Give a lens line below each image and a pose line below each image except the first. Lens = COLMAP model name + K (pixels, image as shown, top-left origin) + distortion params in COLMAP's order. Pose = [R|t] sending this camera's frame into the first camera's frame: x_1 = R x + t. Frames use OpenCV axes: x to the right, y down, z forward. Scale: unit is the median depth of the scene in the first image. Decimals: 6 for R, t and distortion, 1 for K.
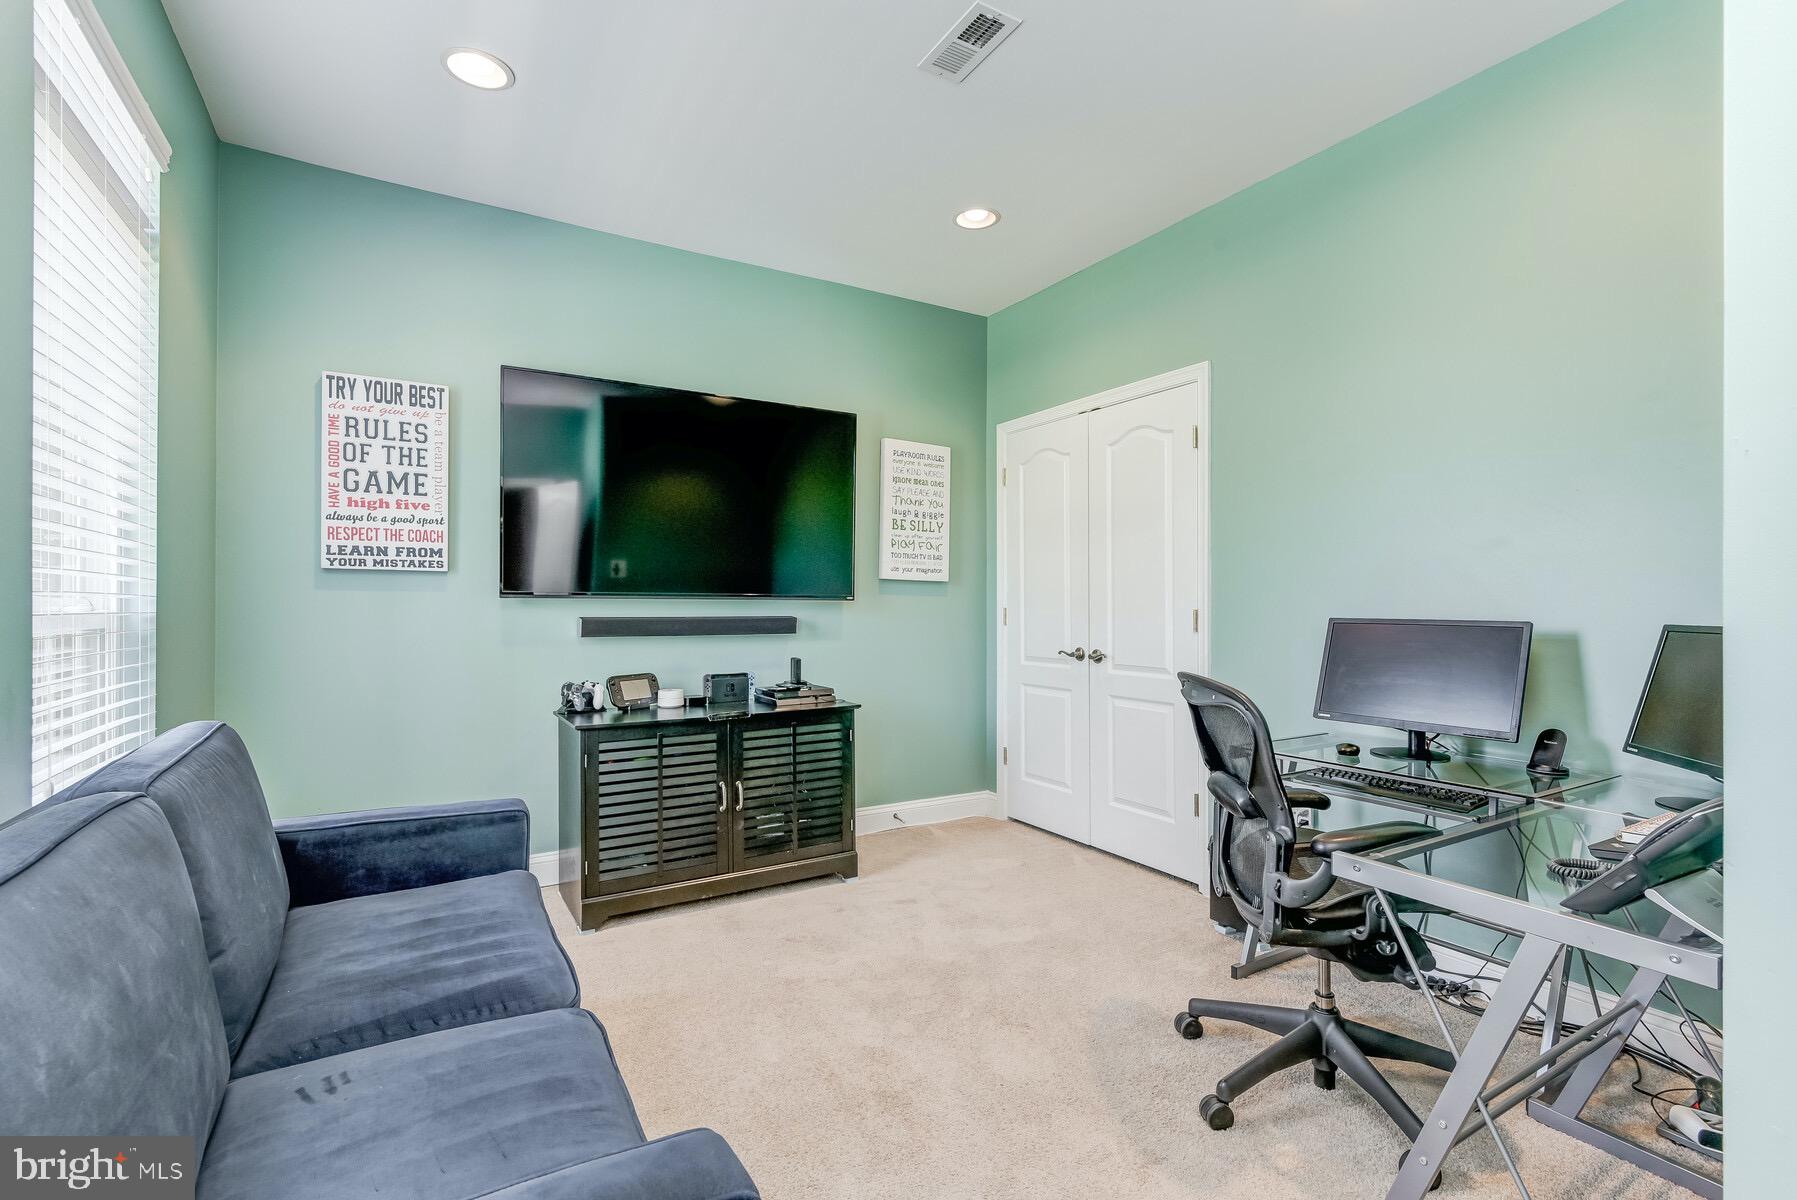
lens RADIAL K [[826.6, 0, 900.2], [0, 826.6, 601.6], [0, 0, 1]] dist [0.006760, -0.005083]
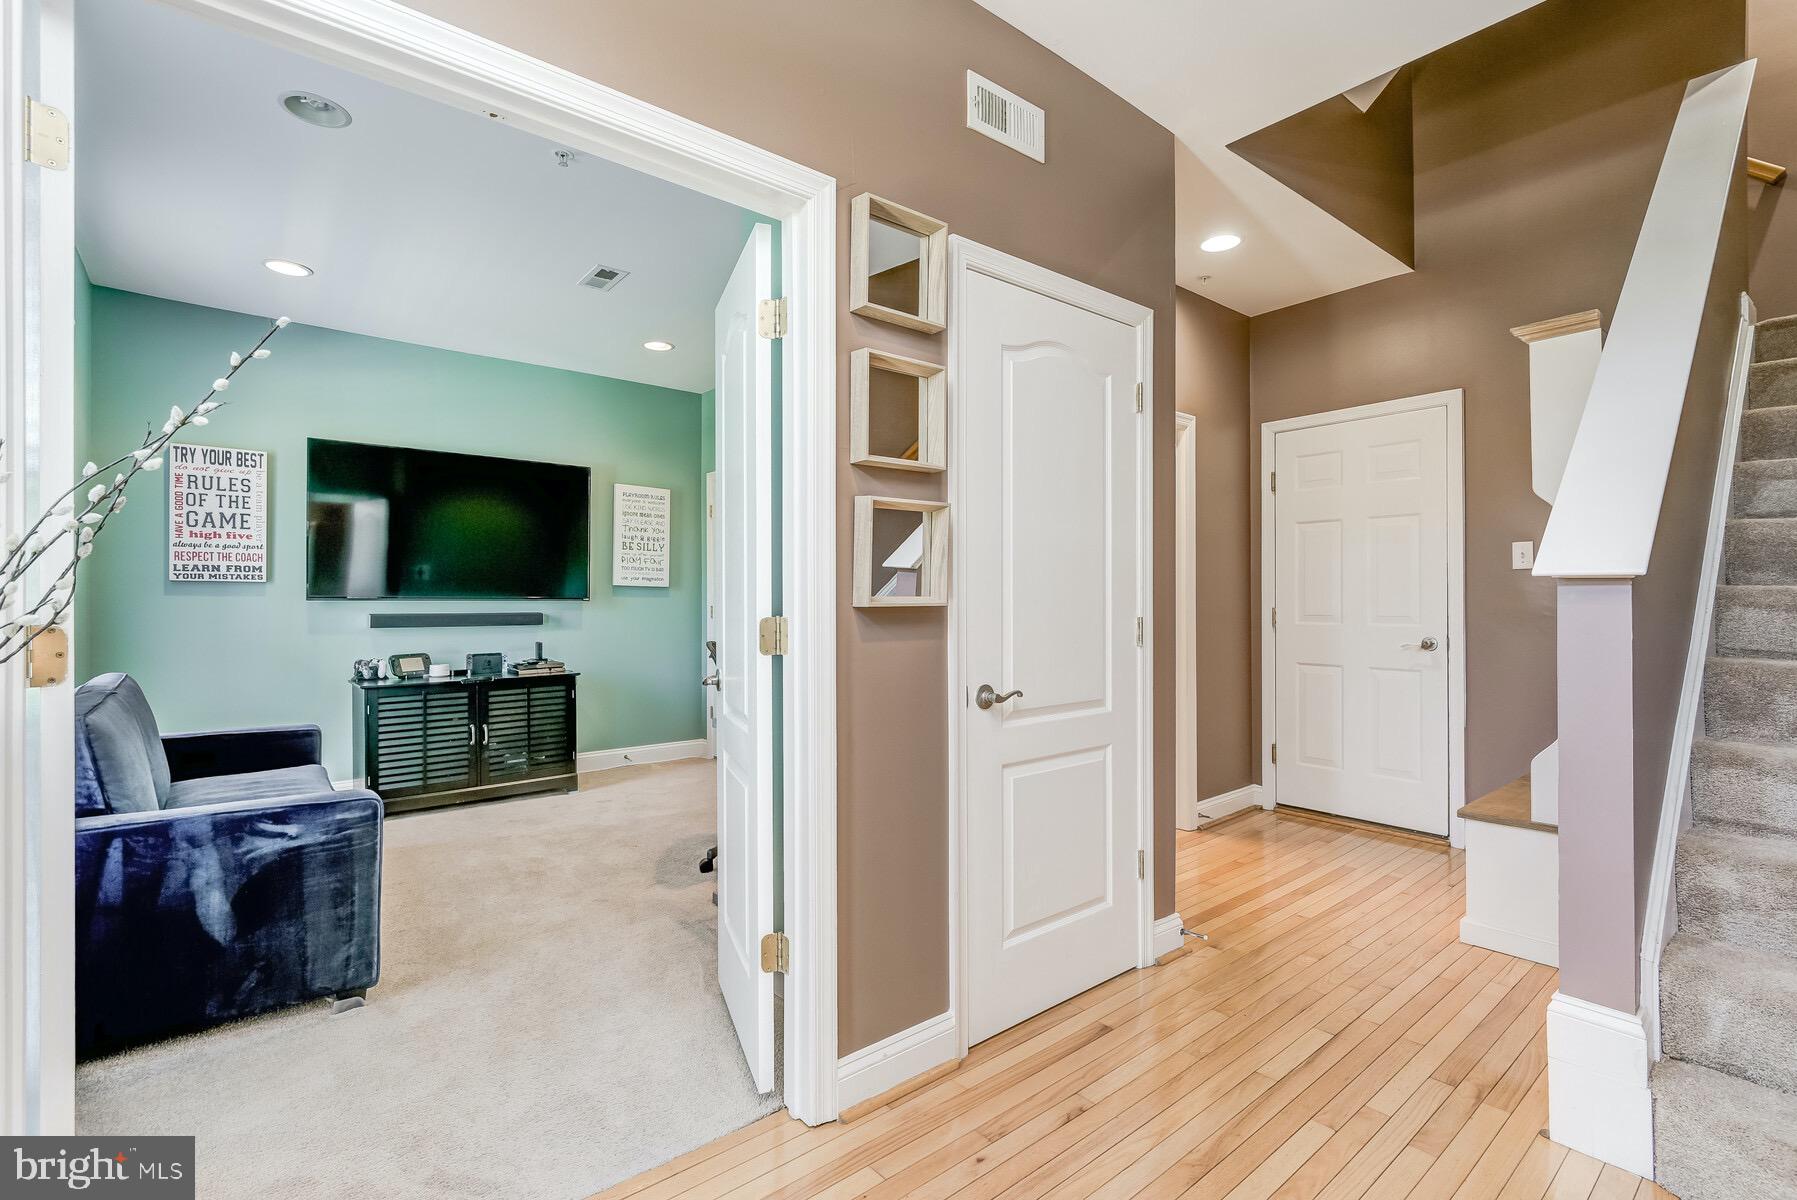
lens RADIAL K [[826.6, 0, 901.7], [0, 826.6, 596.7], [0, 0, 1]] dist [0.006760, -0.005083]
pose [[0.987758, -0.001764, 0.155981, 0.310352], [0.002353, 0.999991, -0.003589, -0.003031], [-0.155974, 0.003912, 0.987753, -0.576377]]
